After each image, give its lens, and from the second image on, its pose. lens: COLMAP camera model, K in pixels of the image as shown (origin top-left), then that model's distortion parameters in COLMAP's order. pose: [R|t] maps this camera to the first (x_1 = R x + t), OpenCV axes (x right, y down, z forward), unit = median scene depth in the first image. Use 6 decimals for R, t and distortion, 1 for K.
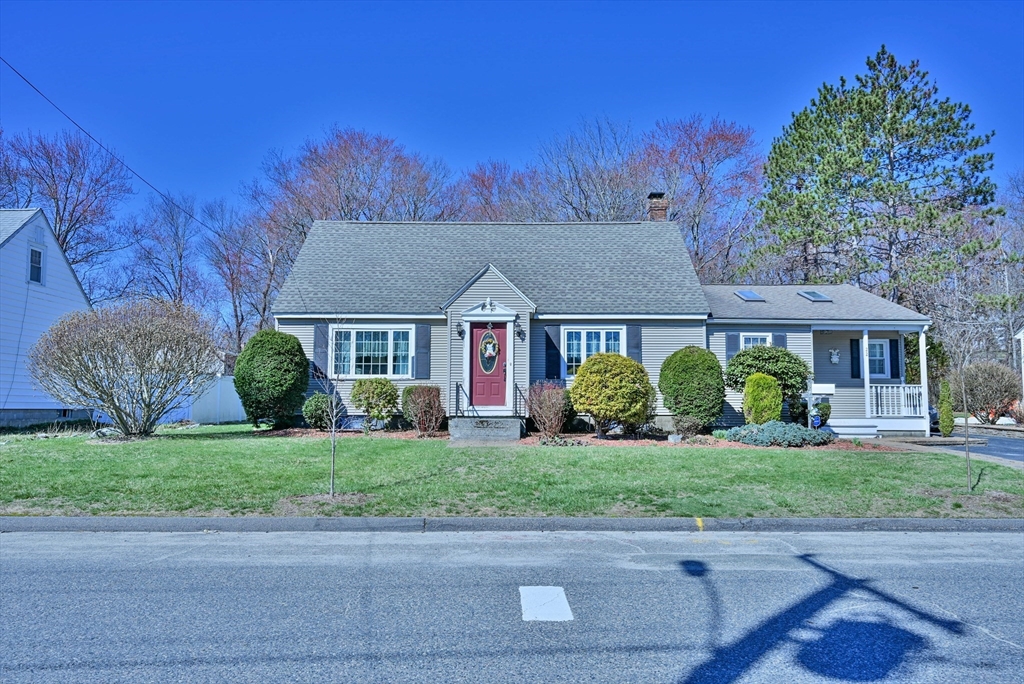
lens RADIAL K [[730.7, 0, 510.7], [0, 730.7, 341.8], [0, 0, 1]] dist [-0.002878, -0.003267]
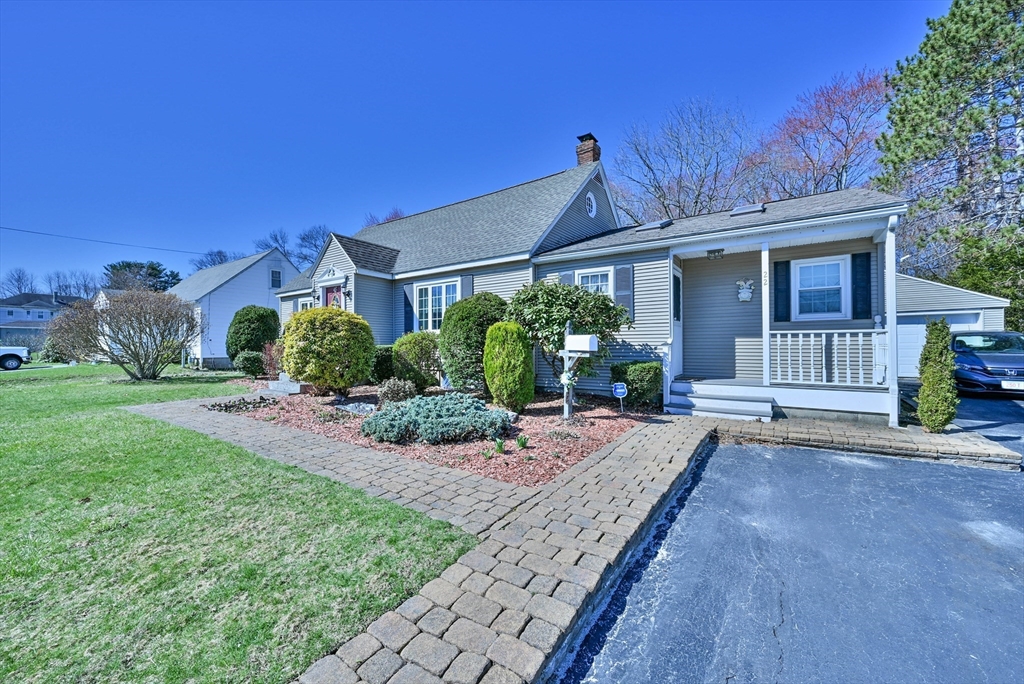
lens RADIAL K [[403.3, 0, 510.0], [0, 403.3, 345.2], [0, 0, 1]] dist [-0.001359, -0.000146]
pose [[0.818958, -0.008554, -0.573790, 0.509710], [0.055564, 0.996373, 0.064451, 0.036118], [0.571158, -0.084664, 0.816463, 0.601197]]
